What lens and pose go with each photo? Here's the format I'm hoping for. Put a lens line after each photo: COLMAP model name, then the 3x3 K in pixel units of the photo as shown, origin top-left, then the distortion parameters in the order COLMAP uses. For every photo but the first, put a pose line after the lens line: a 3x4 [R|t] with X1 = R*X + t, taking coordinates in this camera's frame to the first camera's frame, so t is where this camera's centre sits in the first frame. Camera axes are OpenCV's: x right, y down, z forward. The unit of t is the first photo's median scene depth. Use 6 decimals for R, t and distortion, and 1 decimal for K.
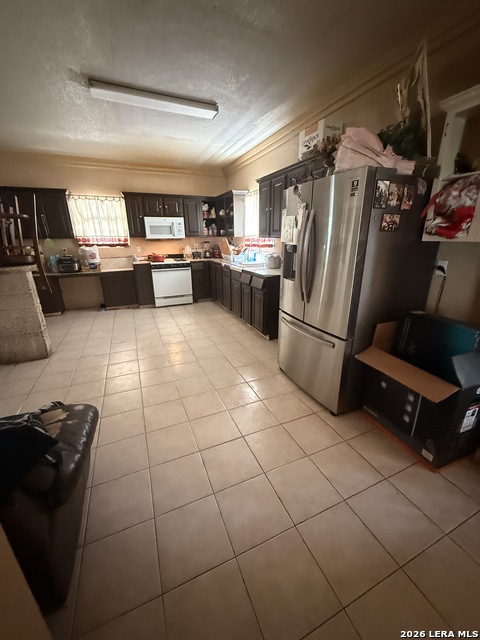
lens RADIAL K [[254.7, 0, 240.0], [0, 254.7, 320.0], [0, 0, 1]] dist [0.000036, 0.000004]
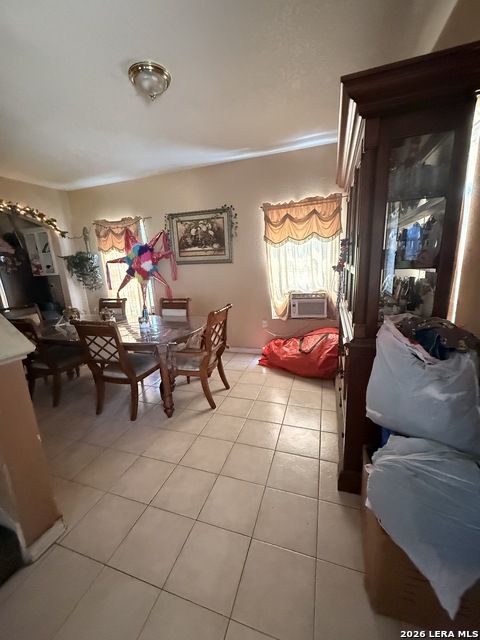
lens RADIAL K [[254.7, 0, 240.0], [0, 254.7, 320.0], [0, 0, 1]] dist [0.000036, 0.000004]
pose [[0.662366, -0.192260, 0.724091, 0.048223], [0.283230, 0.959042, -0.004441, 0.266505], [-0.693580, 0.208026, 0.689690, -0.793990]]
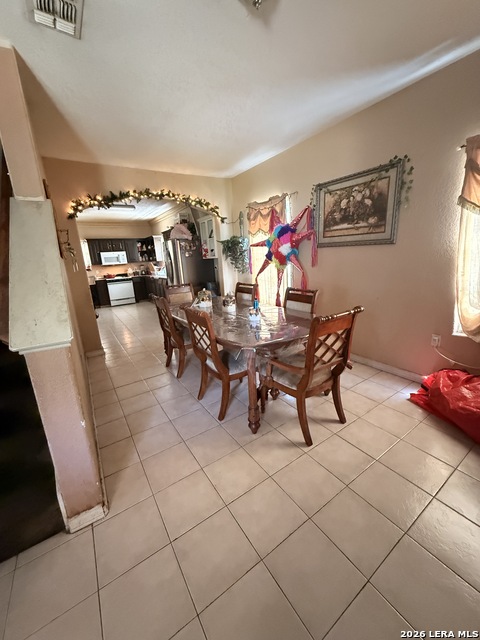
lens RADIAL K [[254.7, 0, 240.0], [0, 254.7, 320.0], [0, 0, 1]] dist [0.000036, 0.000004]
pose [[0.982369, -0.094087, 0.161551, 0.210753], [0.106920, 0.991609, -0.072655, 0.251735], [-0.153359, 0.088647, 0.984186, -0.739106]]
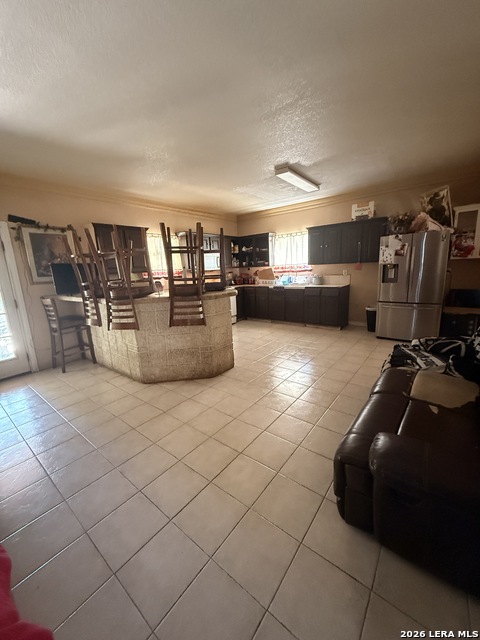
lens RADIAL K [[254.7, 0, 240.0], [0, 254.7, 320.0], [0, 0, 1]] dist [0.000036, 0.000004]
pose [[0.878427, -0.129525, 0.459988, -0.781123], [0.187818, 0.978683, -0.083091, 0.025907], [-0.439420, 0.159384, 0.884029, -0.052214]]
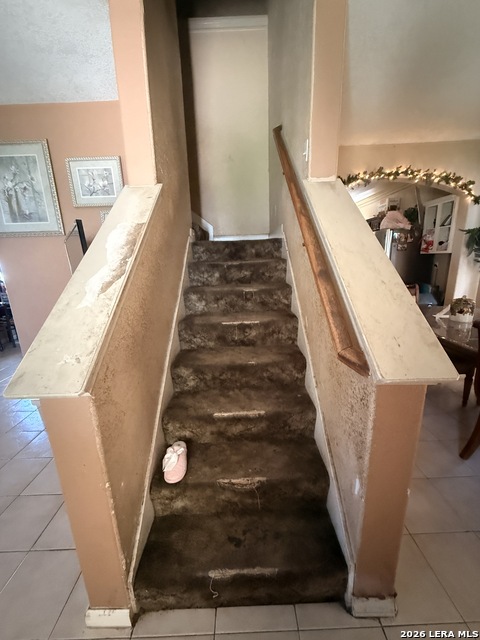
lens RADIAL K [[254.7, 0, 240.0], [0, 254.7, 320.0], [0, 0, 1]] dist [0.000036, 0.000004]
pose [[0.924793, 0.063667, -0.375105, 0.026520], [-0.091065, 0.994283, -0.055753, 0.221173], [0.369411, 0.085719, 0.925304, -0.663223]]
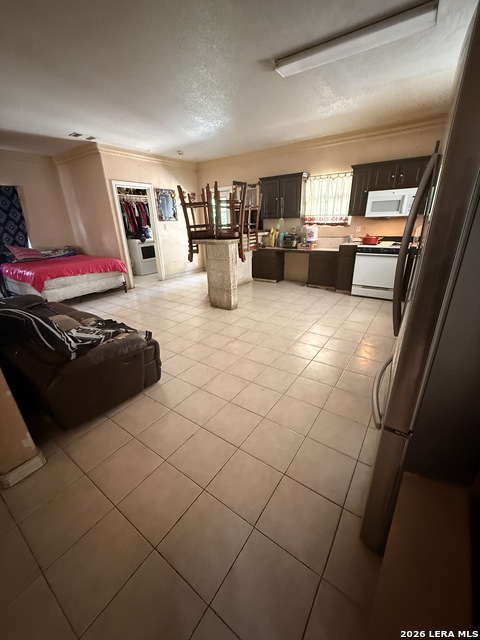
lens RADIAL K [[254.7, 0, 240.0], [0, 254.7, 320.0], [0, 0, 1]] dist [0.000036, 0.000004]
pose [[0.525634, 0.307599, -0.793154, 0.220592], [-0.247631, 0.947292, 0.203268, -0.054102], [0.813872, 0.089565, 0.574099, 0.173935]]
